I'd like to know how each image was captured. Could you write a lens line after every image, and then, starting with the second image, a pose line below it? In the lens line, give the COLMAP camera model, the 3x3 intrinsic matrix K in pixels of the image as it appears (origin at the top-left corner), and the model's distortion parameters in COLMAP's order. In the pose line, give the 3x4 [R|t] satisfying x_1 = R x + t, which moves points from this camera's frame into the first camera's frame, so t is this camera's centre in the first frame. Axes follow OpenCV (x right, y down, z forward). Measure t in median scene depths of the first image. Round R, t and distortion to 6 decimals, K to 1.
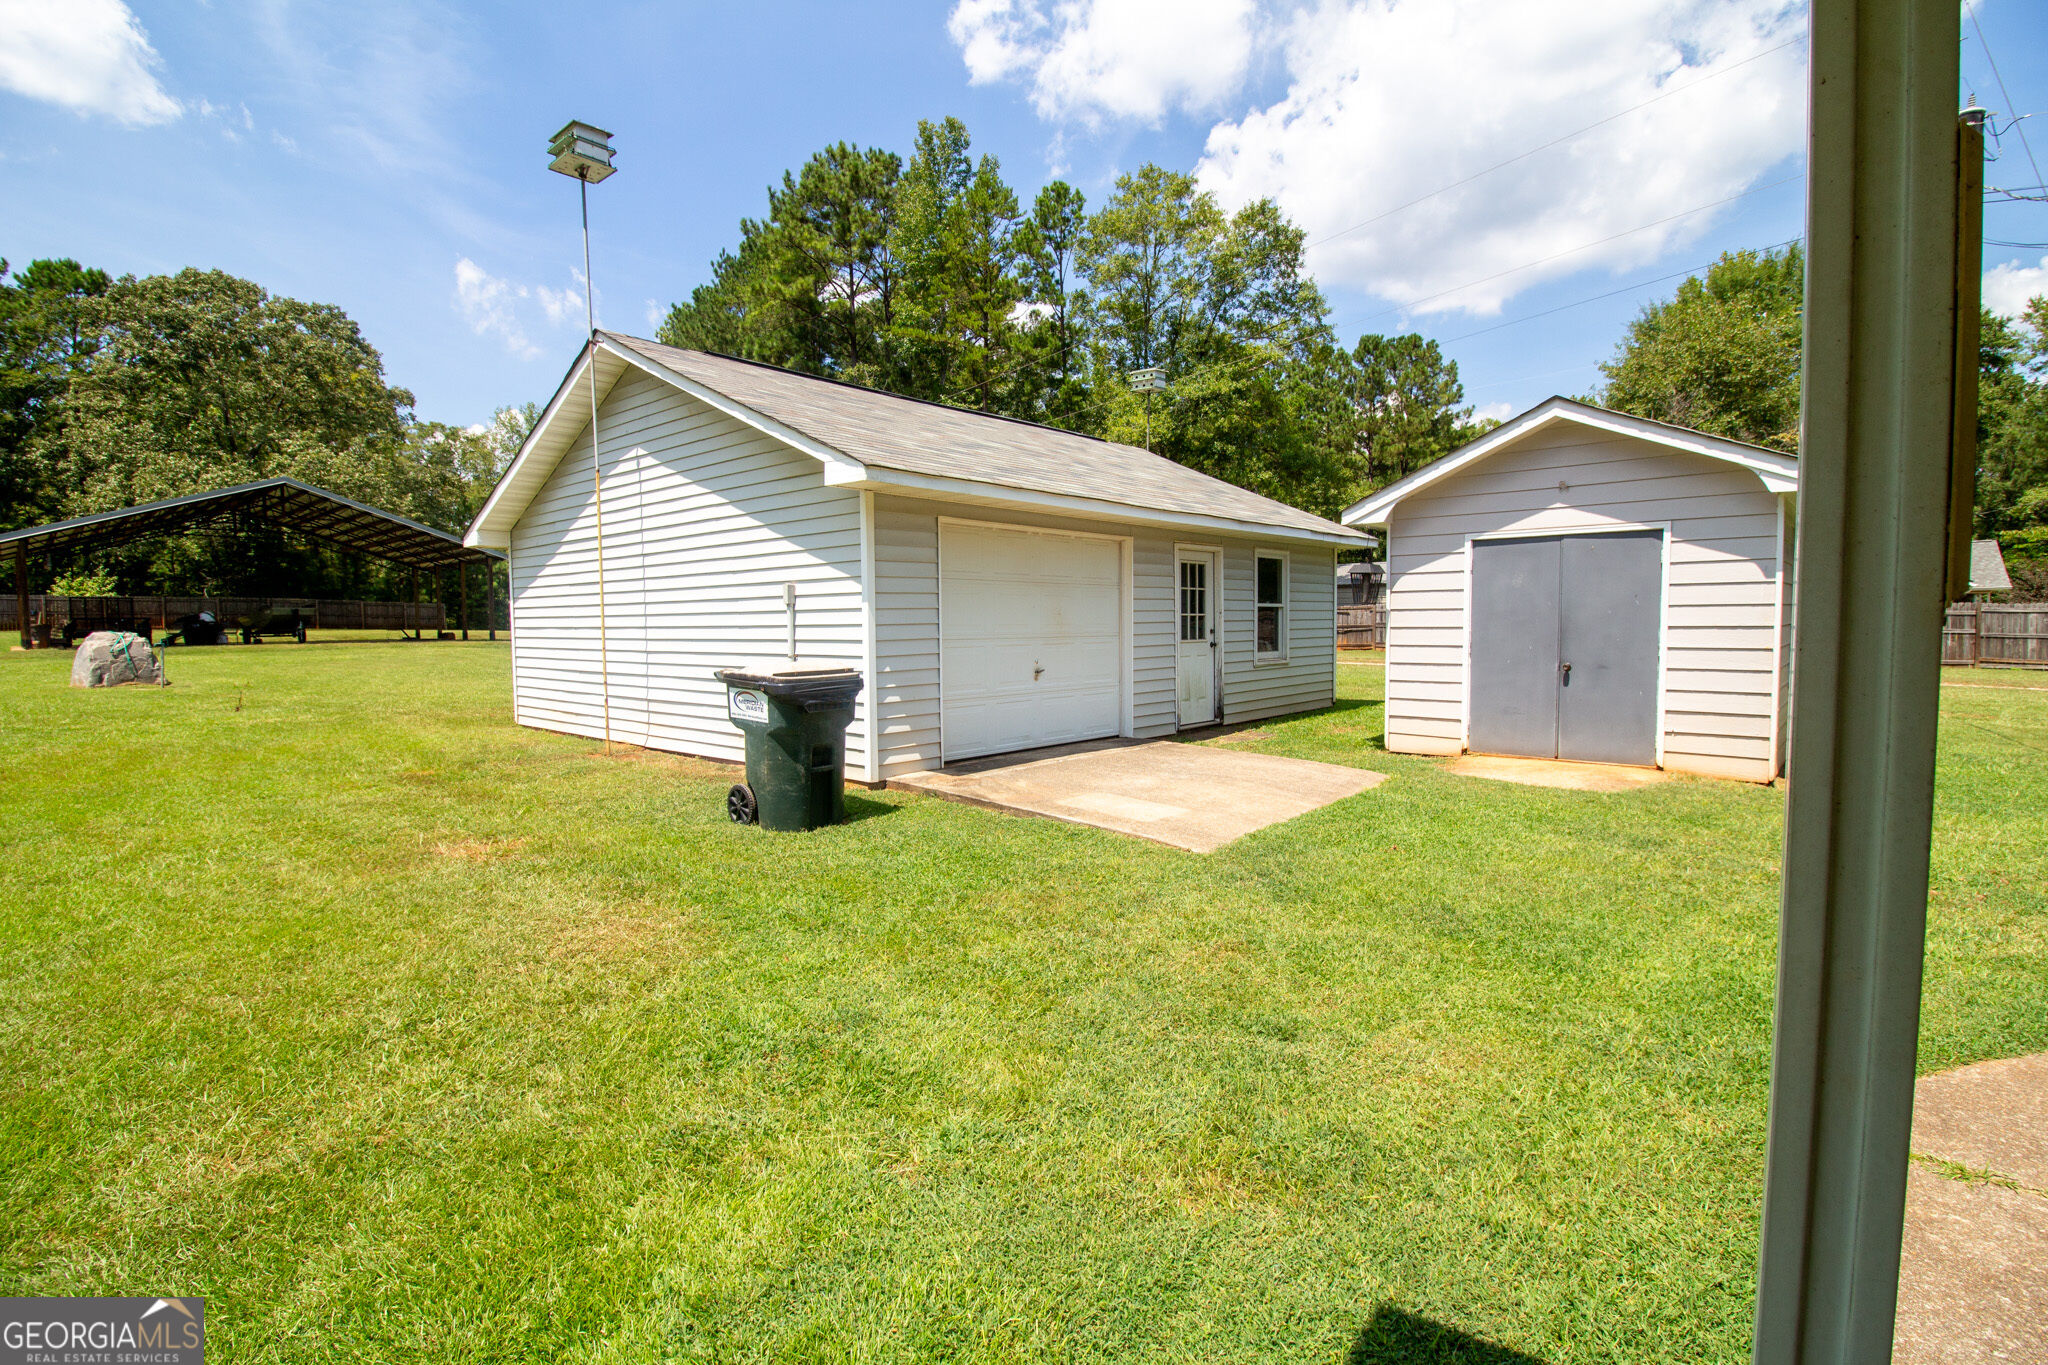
lens RADIAL K [[947.6, 0, 1035.0], [0, 947.6, 684.5], [0, 0, 1]] dist [-0.005548, -0.010249]
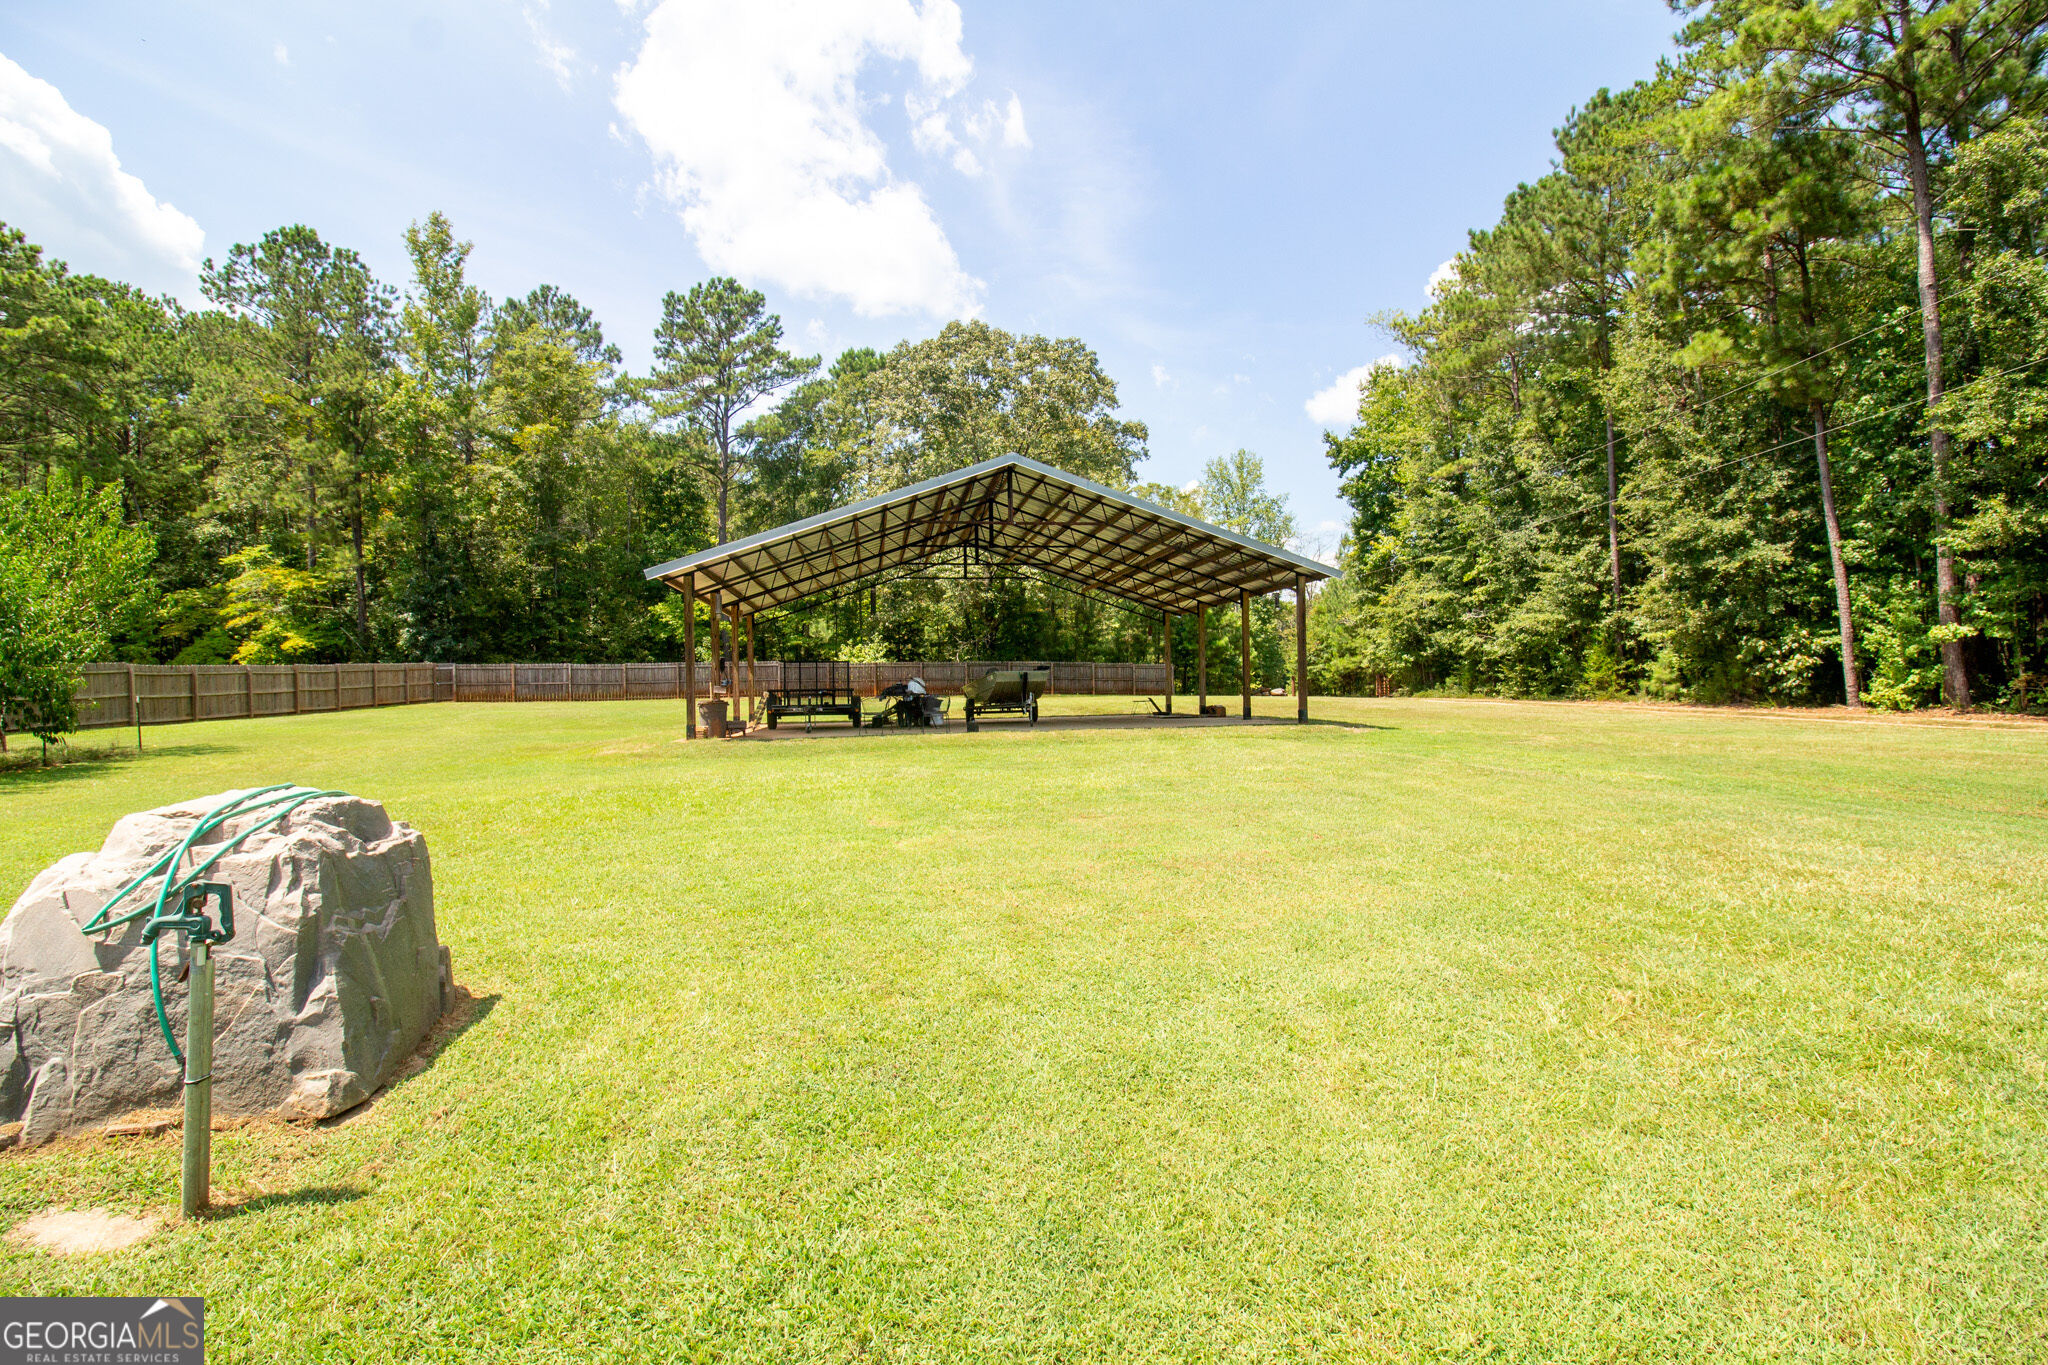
lens RADIAL K [[947.6, 0, 1020.6], [0, 947.6, 724.6], [0, 0, 1]] dist [-0.005548, -0.010249]
pose [[0.775995, 0.016834, -0.630515, -1.122649], [-0.028761, 0.999548, -0.008710, -0.113940], [0.630083, 0.024893, 0.776128, 1.462473]]
